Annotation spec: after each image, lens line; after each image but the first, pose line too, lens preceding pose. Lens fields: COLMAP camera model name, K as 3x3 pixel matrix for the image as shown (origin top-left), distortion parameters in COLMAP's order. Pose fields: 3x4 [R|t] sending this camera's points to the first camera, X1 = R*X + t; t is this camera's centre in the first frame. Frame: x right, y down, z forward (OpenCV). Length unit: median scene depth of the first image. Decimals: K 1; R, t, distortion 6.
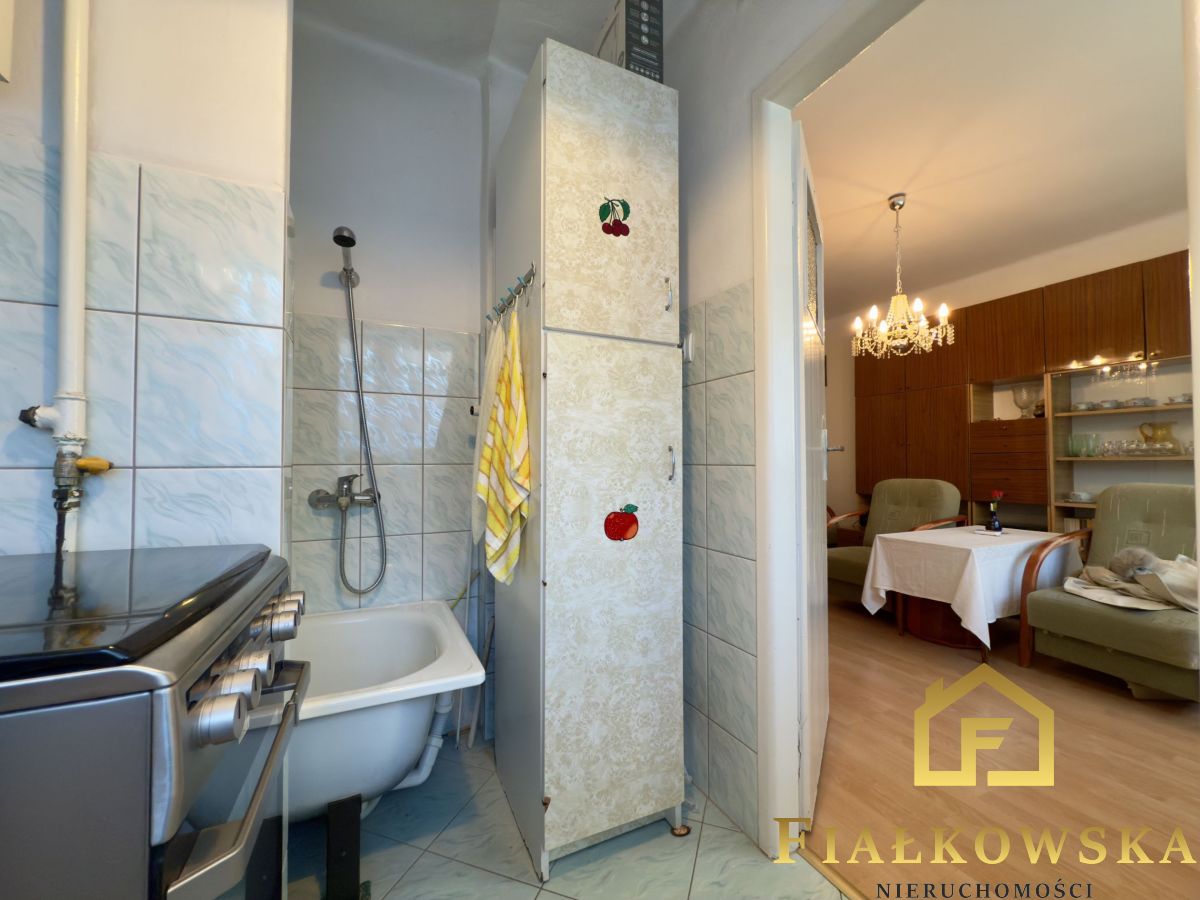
lens RADIAL K [[478.2, 0, 601.5], [0, 478.2, 454.3], [0, 0, 1]] dist [-0.000319, 0.000296]
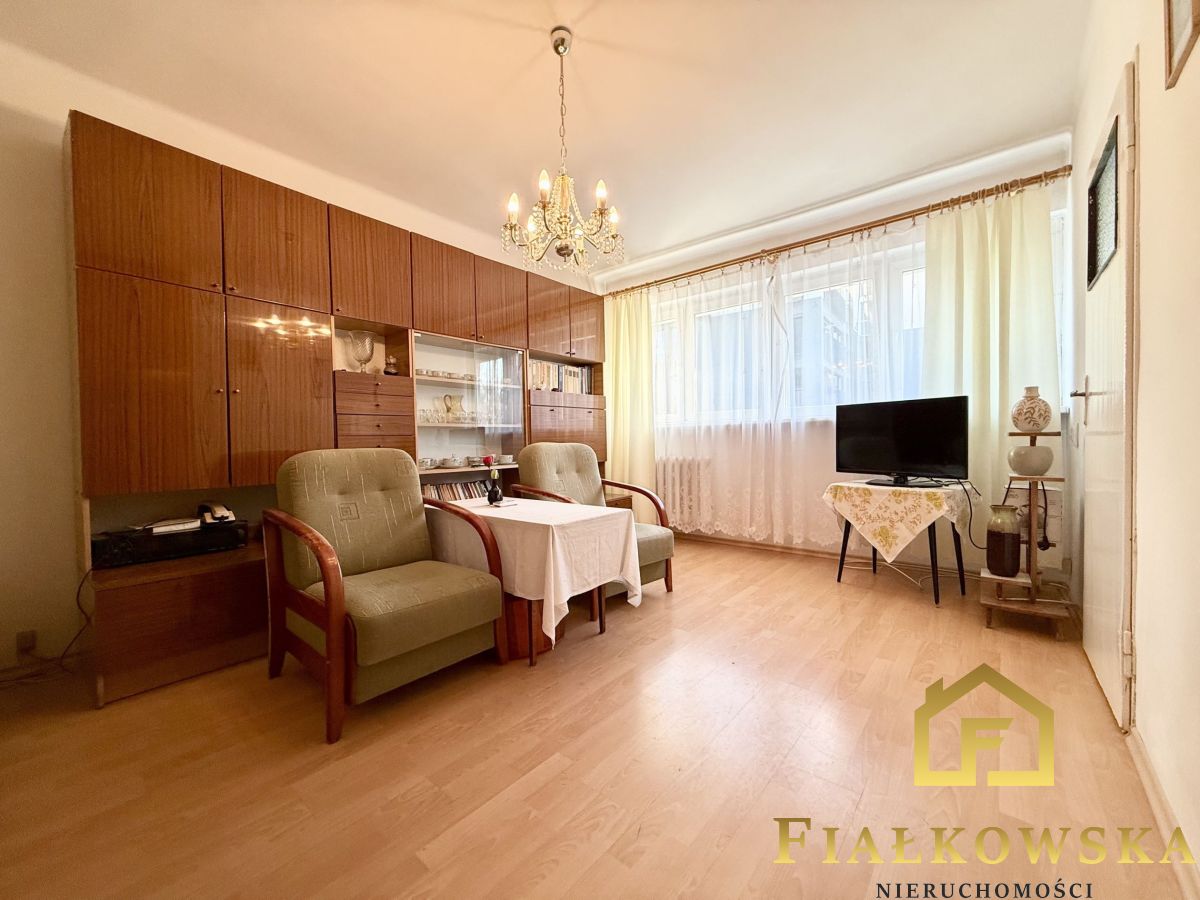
lens RADIAL K [[481.5, 0, 599.6], [0, 481.5, 452.1], [0, 0, 1]] dist [0.000708, 0.000442]
pose [[-0.411528, -0.009715, 0.911345, -0.044701], [0.003360, 0.999920, 0.012176, 0.053555], [-0.911391, 0.008073, -0.411463, 1.067938]]
